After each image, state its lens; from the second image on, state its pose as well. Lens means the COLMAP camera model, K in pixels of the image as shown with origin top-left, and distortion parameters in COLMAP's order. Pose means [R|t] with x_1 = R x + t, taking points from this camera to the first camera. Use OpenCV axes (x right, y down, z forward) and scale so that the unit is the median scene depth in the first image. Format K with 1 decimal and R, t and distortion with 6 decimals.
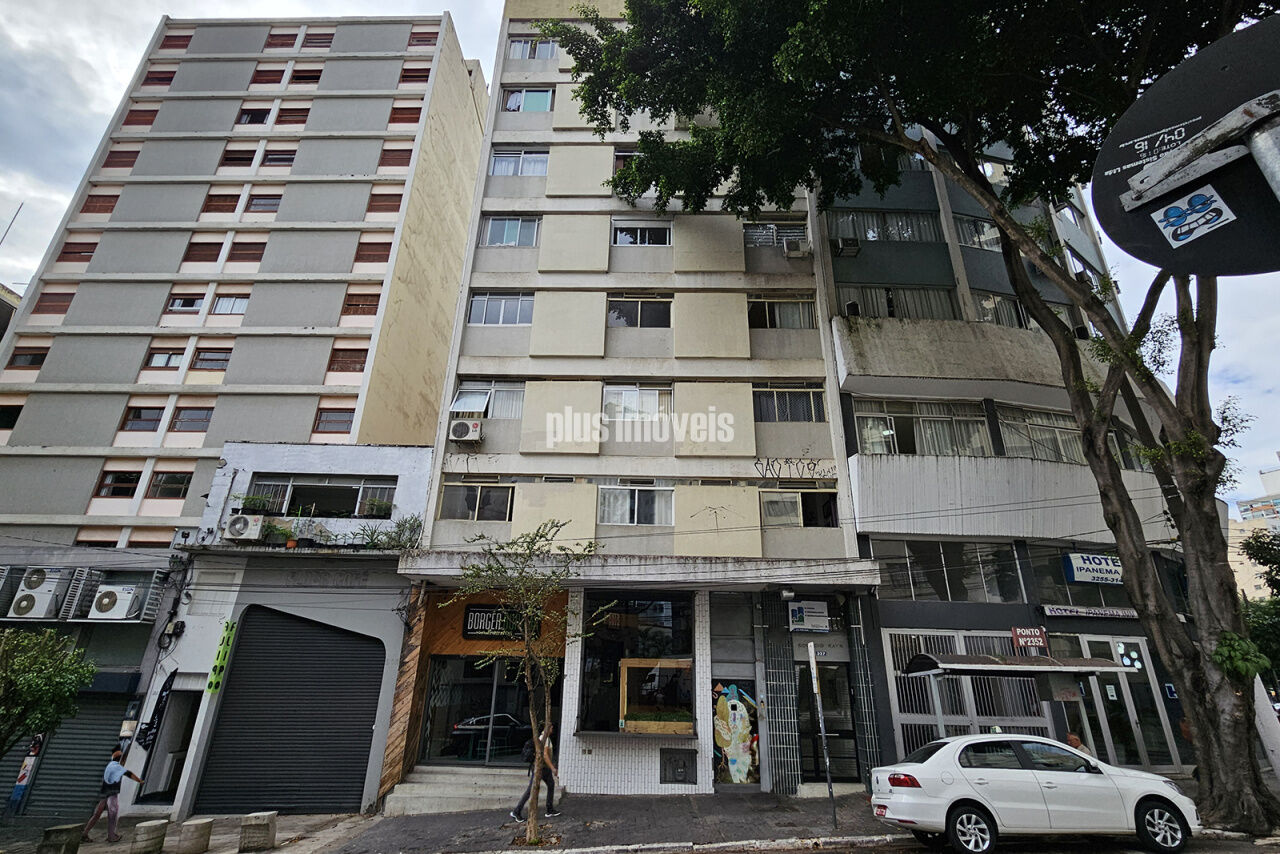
lens RADIAL K [[614.9, 0, 631.9], [0, 614.9, 424.5], [0, 0, 1]] dist [-0.001722, -0.000394]
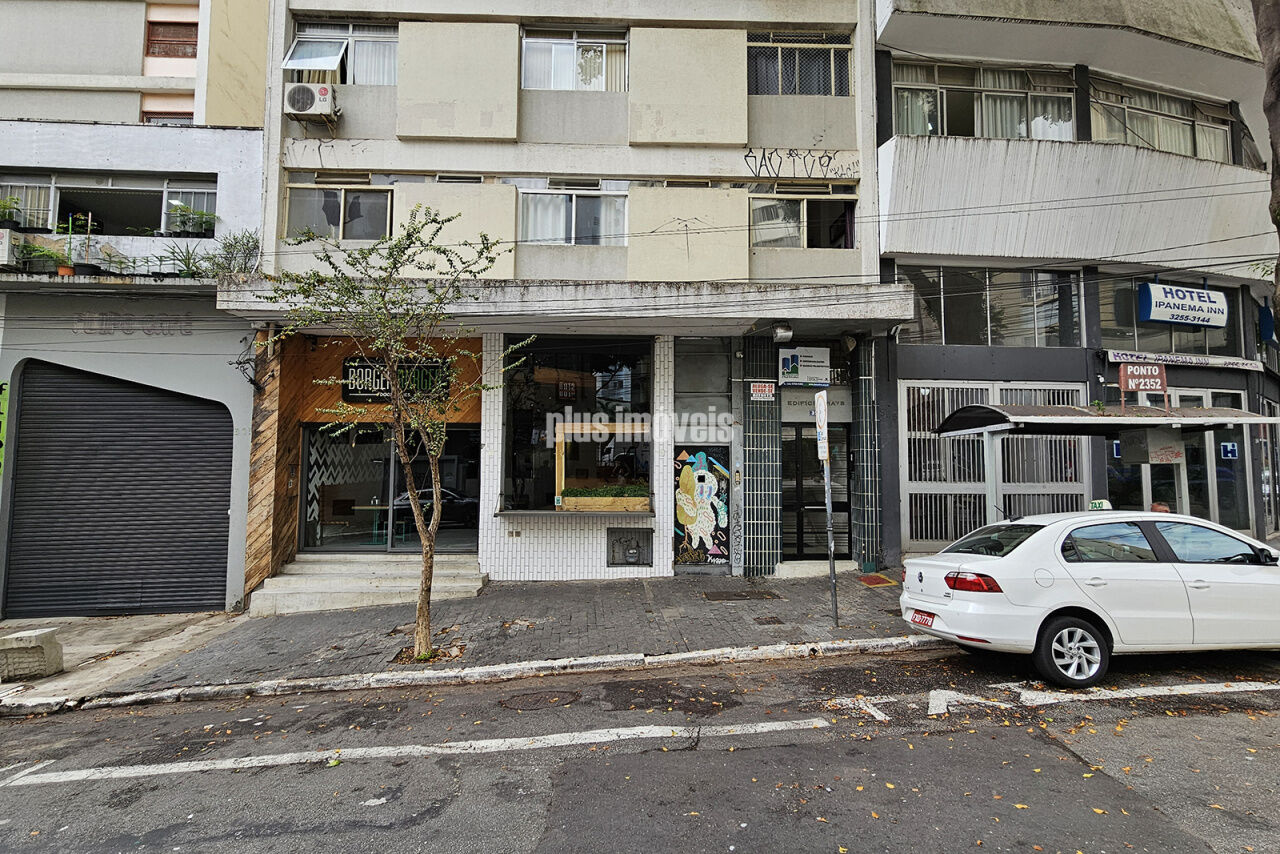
lens RADIAL K [[614.9, 0, 631.9], [0, 614.9, 424.5], [0, 0, 1]] dist [-0.001722, -0.000394]
pose [[0.998226, -0.014827, 0.057656, 0.033194], [-0.005654, 0.940498, 0.339752, 0.129518], [-0.059263, -0.339475, 0.938746, 0.293369]]
